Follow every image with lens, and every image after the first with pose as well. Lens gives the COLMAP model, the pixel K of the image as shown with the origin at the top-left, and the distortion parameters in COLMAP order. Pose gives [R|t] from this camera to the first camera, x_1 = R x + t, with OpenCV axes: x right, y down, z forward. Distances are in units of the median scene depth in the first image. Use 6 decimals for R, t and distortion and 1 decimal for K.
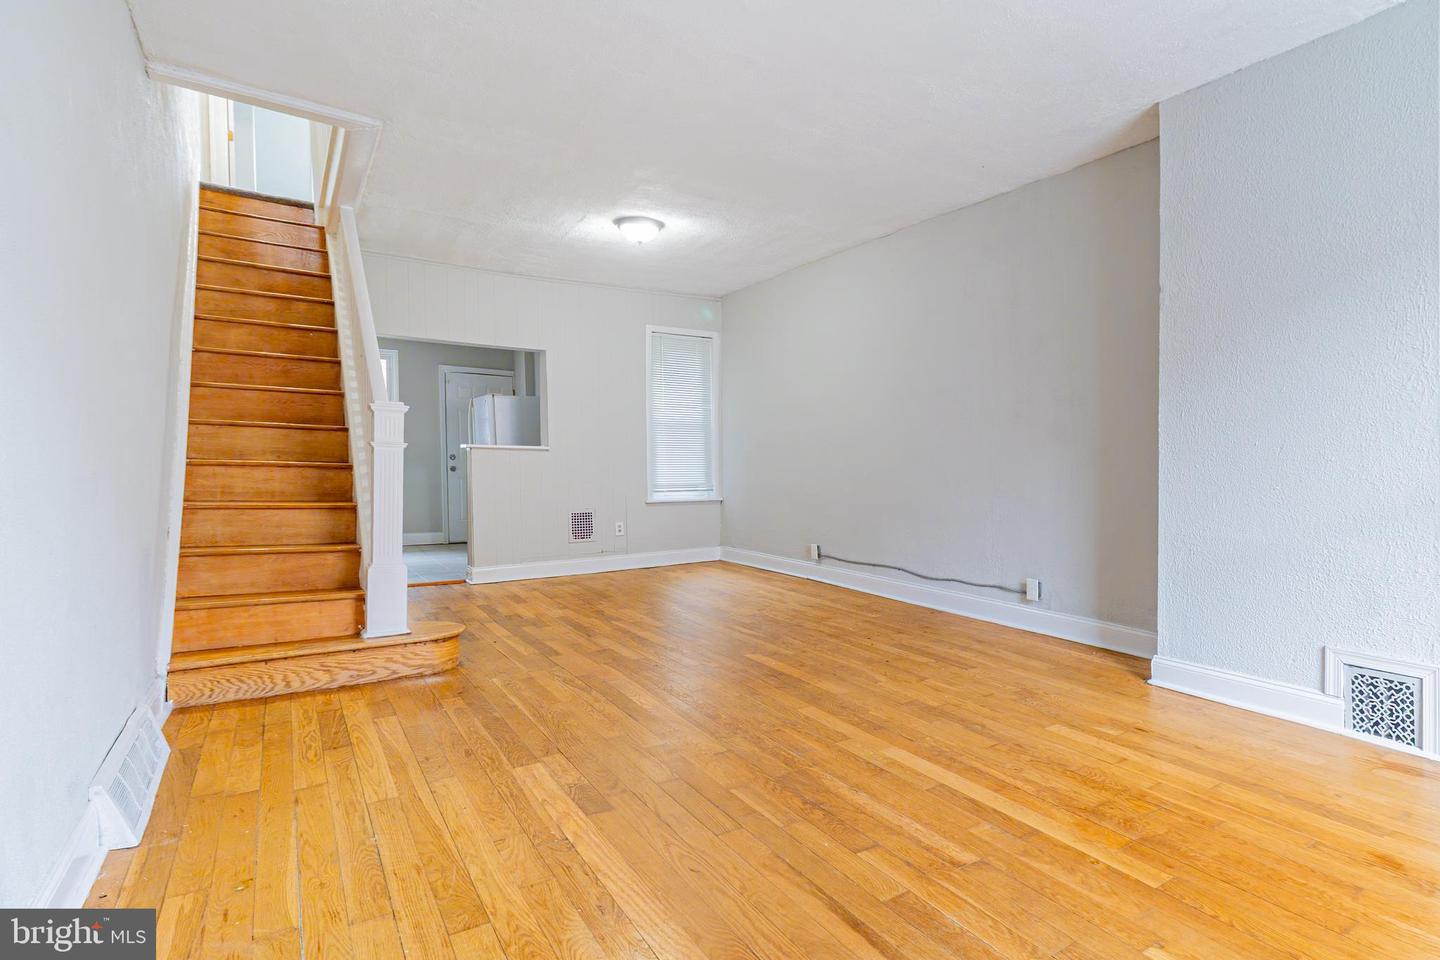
lens RADIAL K [[707.6, 0, 720.0], [0, 707.6, 480.0], [0, 0, 1]] dist [0.000402, 0.000214]
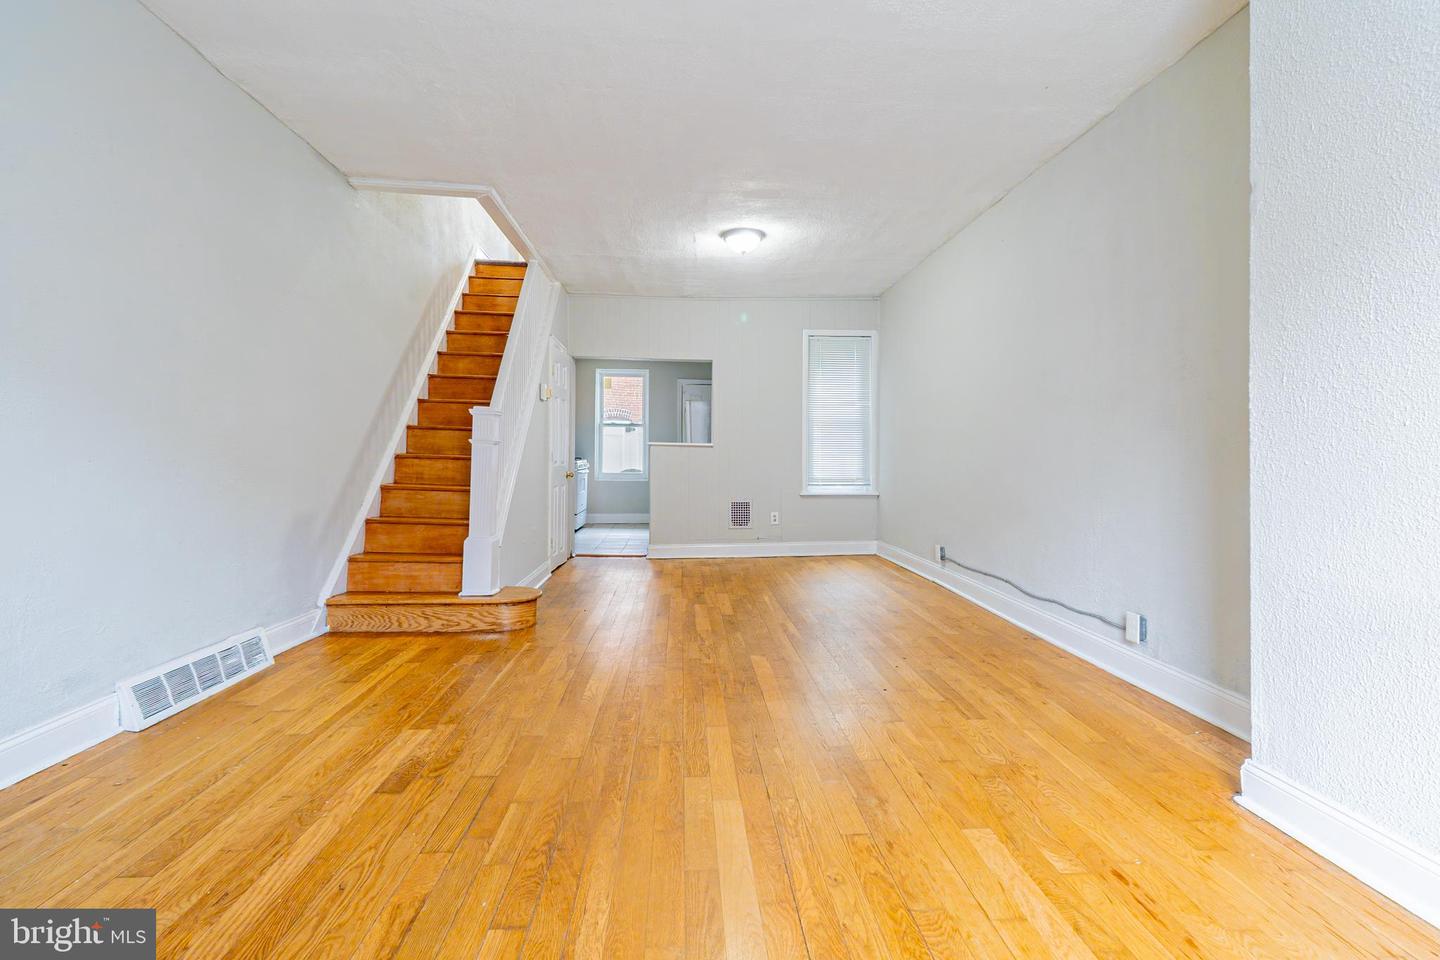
lens RADIAL K [[600.6, 0, 722.3], [0, 600.6, 457.0], [0, 0, 1]] dist [0.001503, 0.000129]
pose [[0.884945, 0.001956, -0.465691, 0.405769], [-0.014817, 0.999603, -0.023957, -0.003758], [0.465460, 0.028100, 0.884623, 0.265367]]
